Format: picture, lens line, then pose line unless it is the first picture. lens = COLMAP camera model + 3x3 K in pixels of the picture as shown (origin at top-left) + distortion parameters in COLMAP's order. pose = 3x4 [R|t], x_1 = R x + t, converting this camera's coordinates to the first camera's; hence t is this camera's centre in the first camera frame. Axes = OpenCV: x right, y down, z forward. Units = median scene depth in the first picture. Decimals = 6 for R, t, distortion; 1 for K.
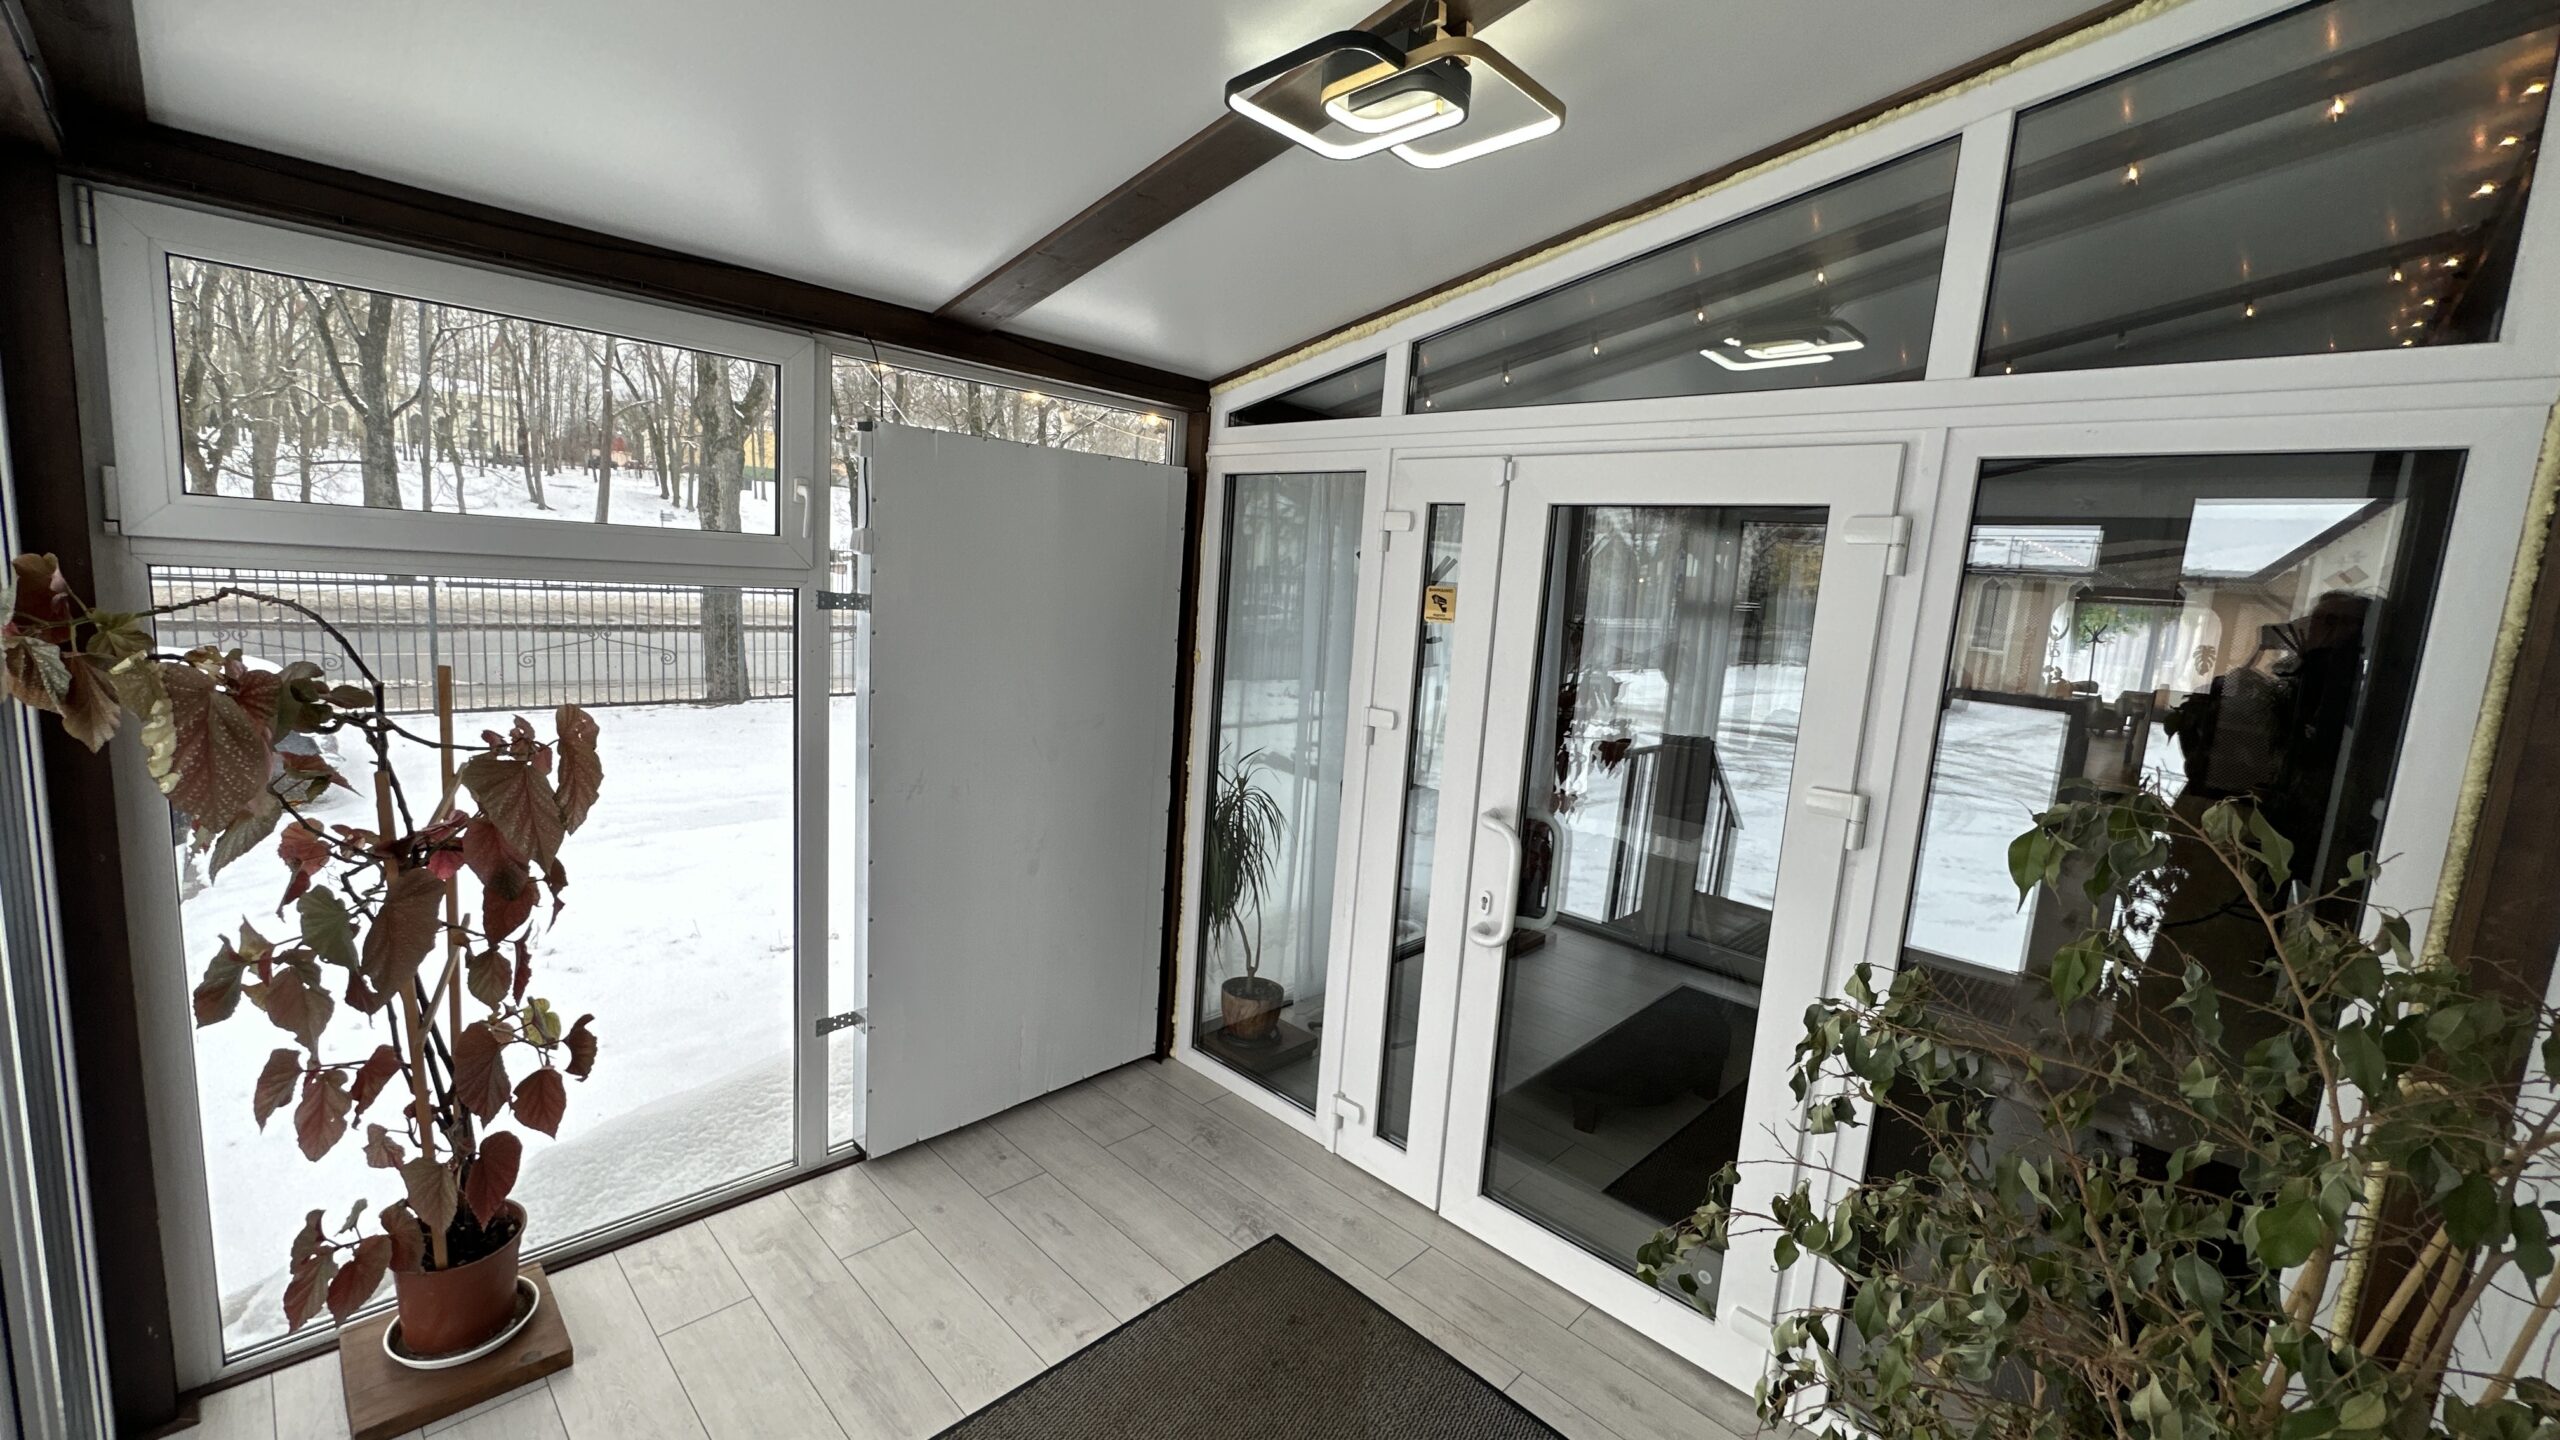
lens RADIAL K [[1014.6, 0, 1277.1], [0, 1014.6, 711.6], [0, 0, 1]] dist [0.002761, 0.000317]
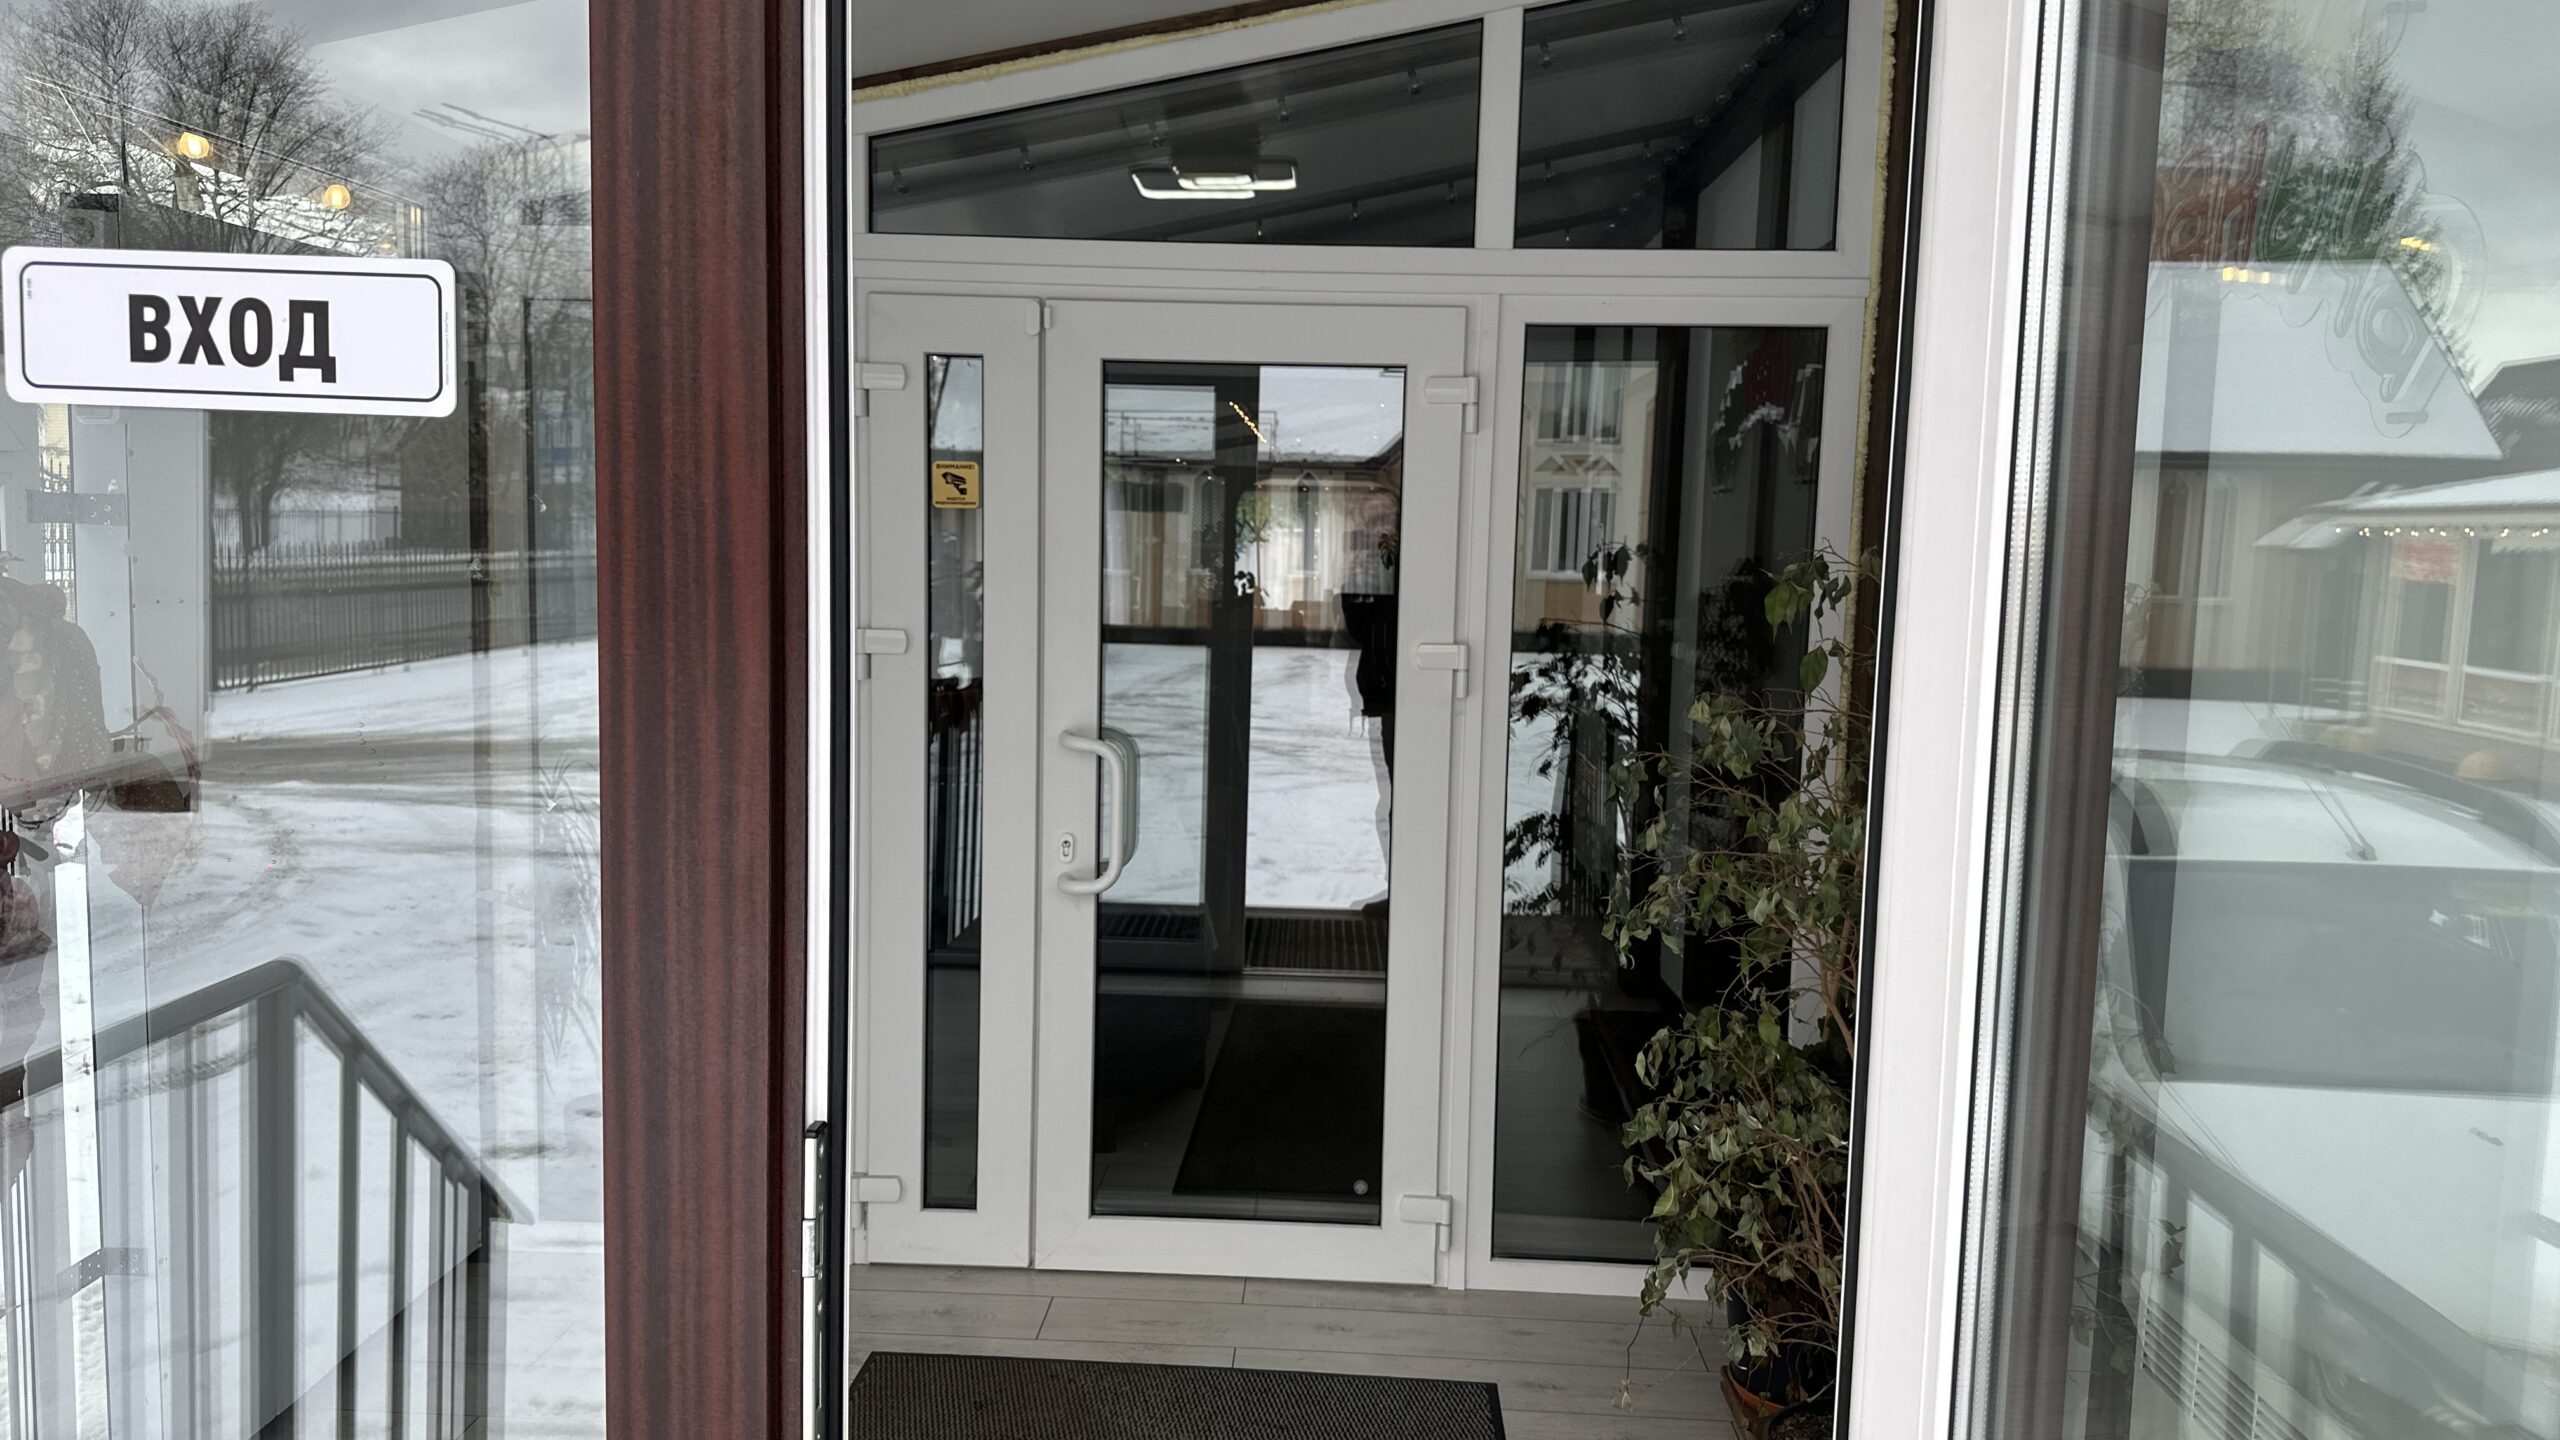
lens RADIAL K [[1810.8, 0, 1280.0], [0, 1810.8, 715.5], [0, 0, 1]] dist [0.071146, -0.086448]
pose [[0.745194, -0.115073, 0.656844, -0.596721], [0.117325, 0.992258, 0.040729, 0.042829], [-0.656446, 0.046714, 0.752925, -0.202902]]
